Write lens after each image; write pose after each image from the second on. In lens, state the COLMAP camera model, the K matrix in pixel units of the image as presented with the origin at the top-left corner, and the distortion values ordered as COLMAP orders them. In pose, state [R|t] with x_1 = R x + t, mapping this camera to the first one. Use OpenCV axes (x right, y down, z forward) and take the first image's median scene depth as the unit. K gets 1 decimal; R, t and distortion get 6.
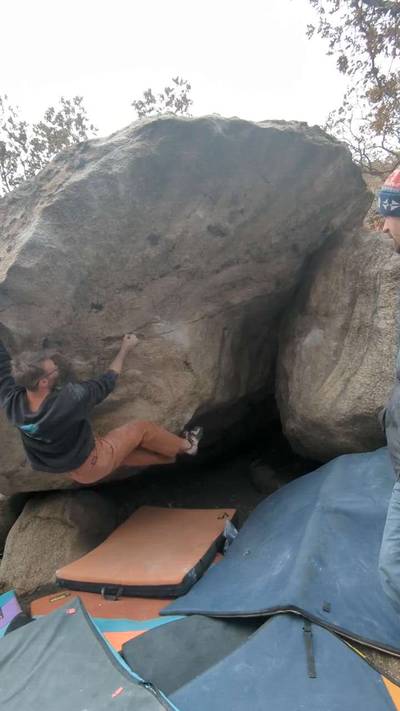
lens RADIAL K [[416.8, 0, 201.5], [0, 416.8, 352.8], [0, 0, 1]] dist [0.001410, -0.000357]
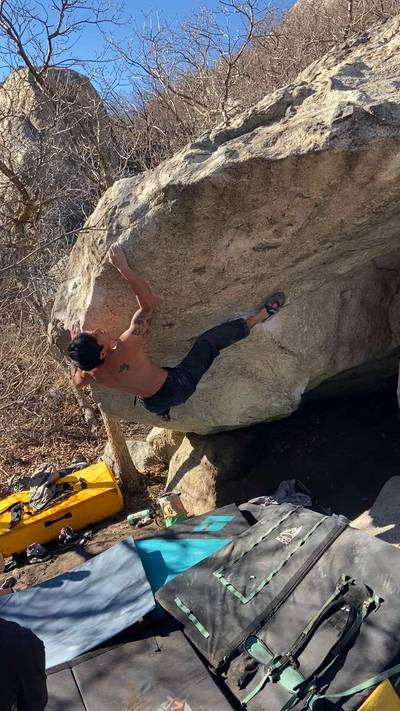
lens RADIAL K [[611.3, 0, 189.2], [0, 611.3, 349.0], [0, 0, 1]] dist [0.069934, -0.006495]
pose [[0.835760, 0.068087, -0.544858, 0.637187], [0.140724, 0.932583, 0.332394, -0.539923], [0.530757, -0.354476, 0.769834, -0.233727]]
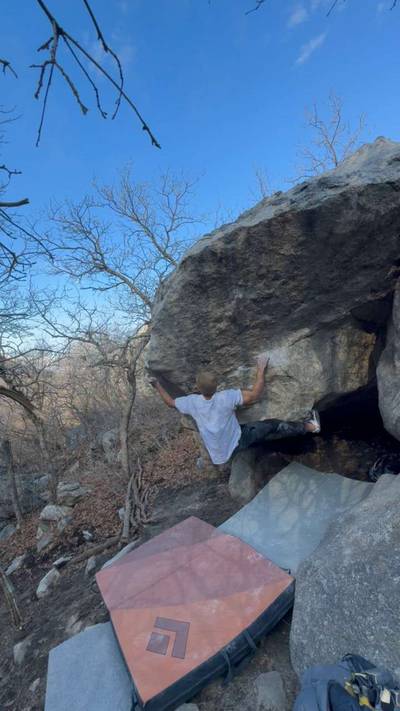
lens RADIAL K [[306.0, 0, 200.0], [0, 306.0, 354.4], [0, 0, 1]] dist [-0.012493, 0.001472]
pose [[0.672259, -0.062541, -0.737670, 0.590241], [0.223101, 0.967217, 0.121315, -0.268807], [0.705900, -0.246130, 0.664173, 0.159398]]
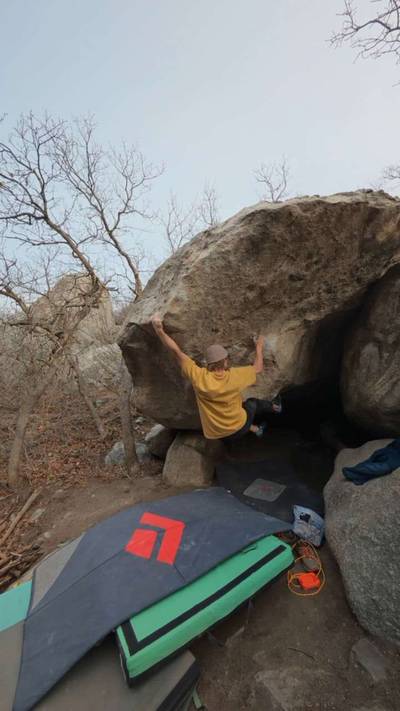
lens RADIAL K [[274.1, 0, 205.6], [0, 274.1, 353.9], [0, 0, 1]] dist [0.006588, -0.000450]
pose [[0.950579, 0.039405, -0.307973, 0.039731], [-0.009660, 0.995187, 0.097518, -0.113313], [0.310334, -0.089724, 0.946384, -0.023195]]
